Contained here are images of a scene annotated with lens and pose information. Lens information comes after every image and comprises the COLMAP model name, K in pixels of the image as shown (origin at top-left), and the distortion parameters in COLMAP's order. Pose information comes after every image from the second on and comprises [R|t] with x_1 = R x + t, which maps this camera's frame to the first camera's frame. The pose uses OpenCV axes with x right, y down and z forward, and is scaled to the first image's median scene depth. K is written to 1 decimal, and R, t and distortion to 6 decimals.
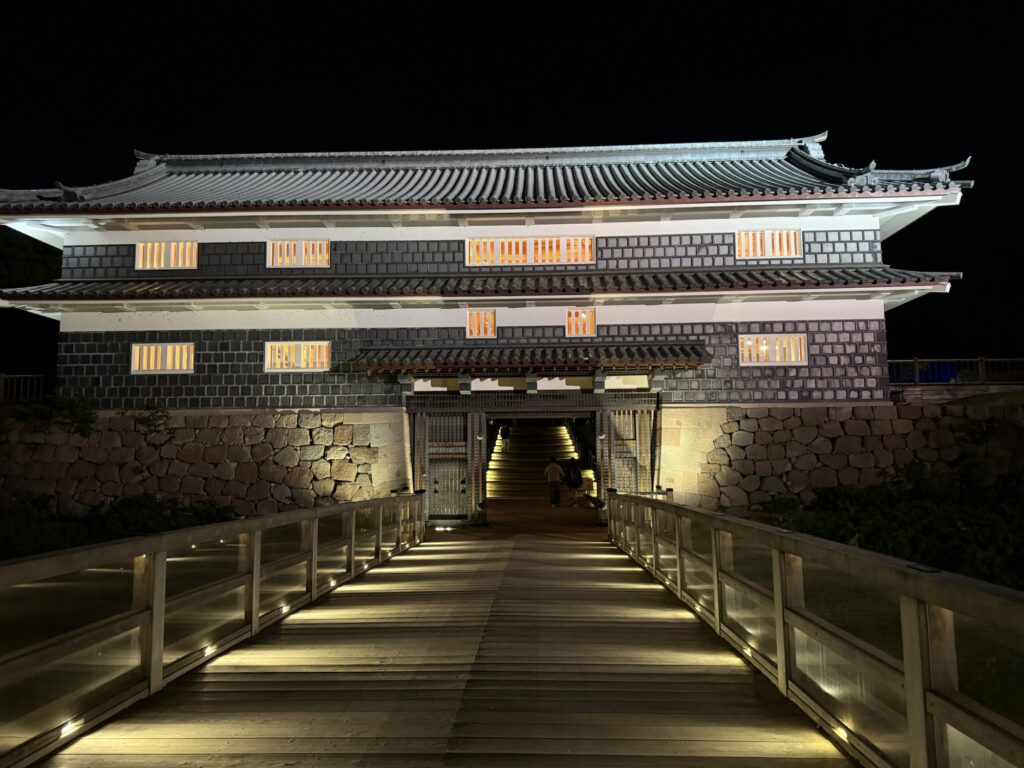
lens RADIAL K [[711.2, 0, 512.0], [0, 711.2, 384.0], [0, 0, 1]] dist [0.105118, -0.156584]
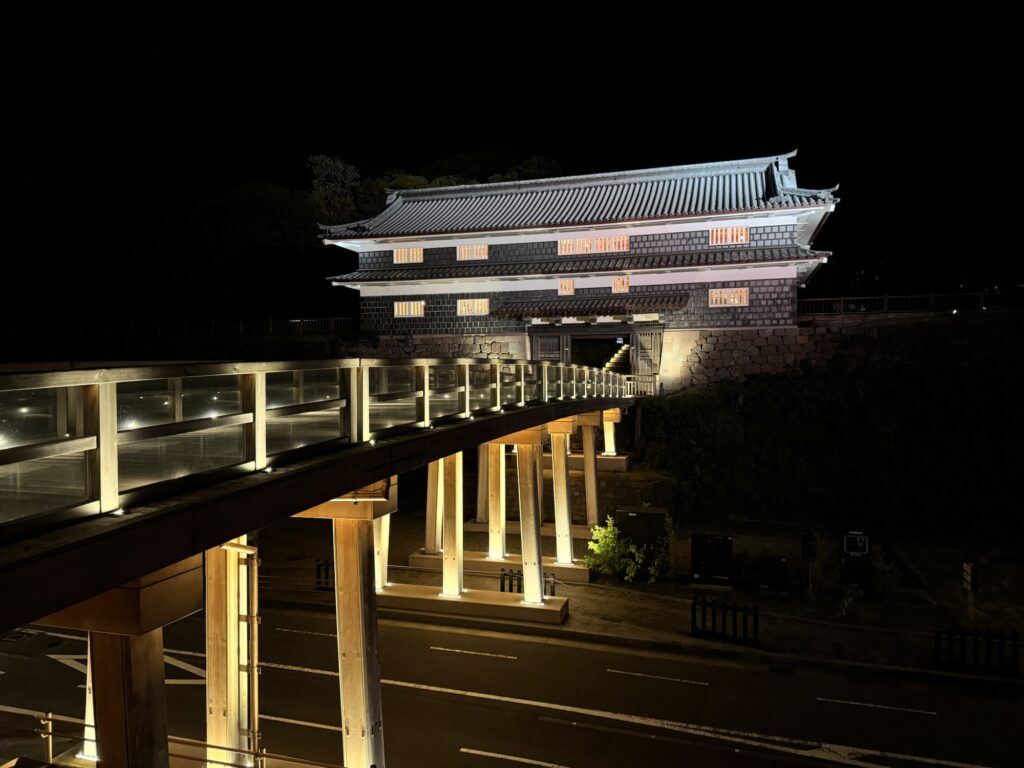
lens RADIAL K [[711.2, 0, 512.0], [0, 711.2, 384.0], [0, 0, 1]] dist [0.105118, -0.156584]
pose [[0.967353, 0.006417, -0.253353, 0.291322], [0.022219, 0.993683, 0.110006, -0.041333], [0.252458, -0.112044, 0.961099, -0.844995]]
